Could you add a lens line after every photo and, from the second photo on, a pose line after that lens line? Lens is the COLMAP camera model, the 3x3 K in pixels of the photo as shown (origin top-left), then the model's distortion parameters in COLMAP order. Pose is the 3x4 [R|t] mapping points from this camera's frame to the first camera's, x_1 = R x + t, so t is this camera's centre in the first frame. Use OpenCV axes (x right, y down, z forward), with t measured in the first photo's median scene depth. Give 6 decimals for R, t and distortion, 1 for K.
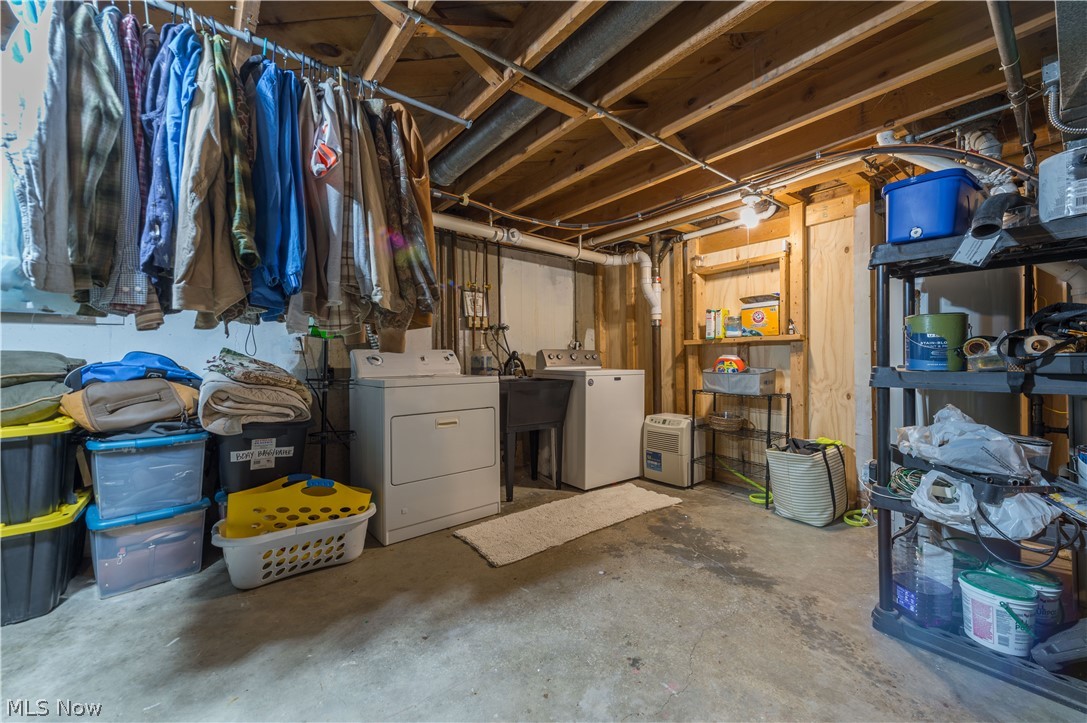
lens RADIAL K [[428.9, 0, 554.6], [0, 428.9, 360.8], [0, 0, 1]] dist [0.002054, 0.000123]
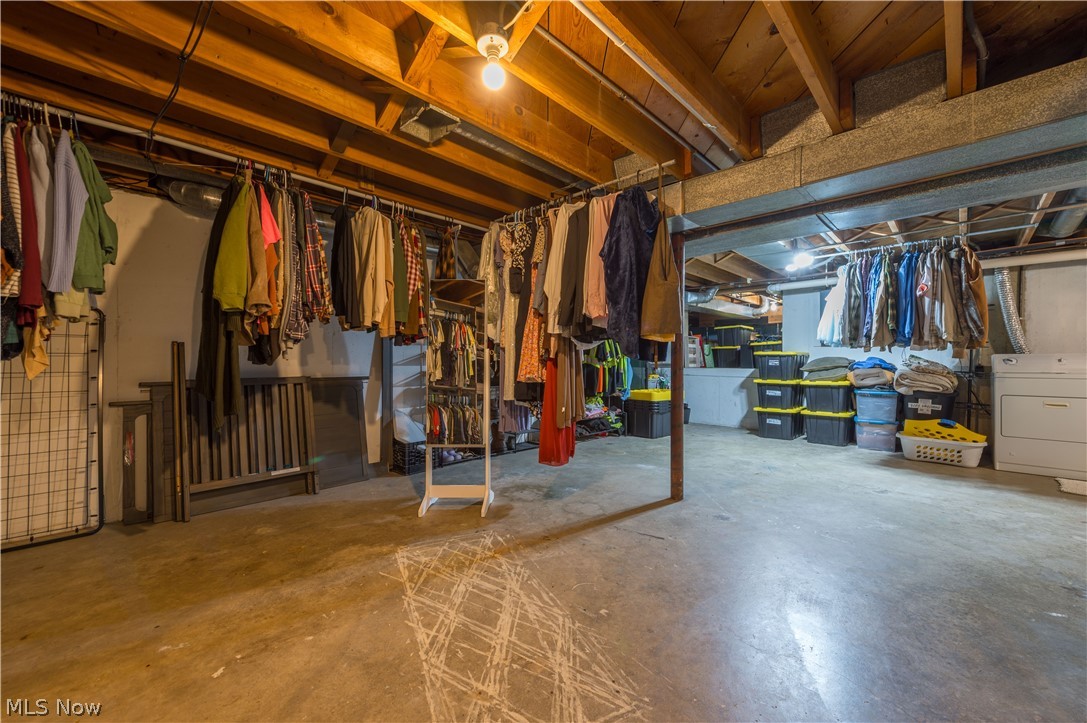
lens RADIAL K [[428.9, 0, 554.6], [0, 428.9, 360.8], [0, 0, 1]] dist [0.002054, 0.000123]
pose [[0.114836, 0.008317, -0.993350, 1.416740], [-0.005183, 0.999956, 0.007773, -0.009538], [0.993371, 0.004256, 0.114874, -1.219228]]
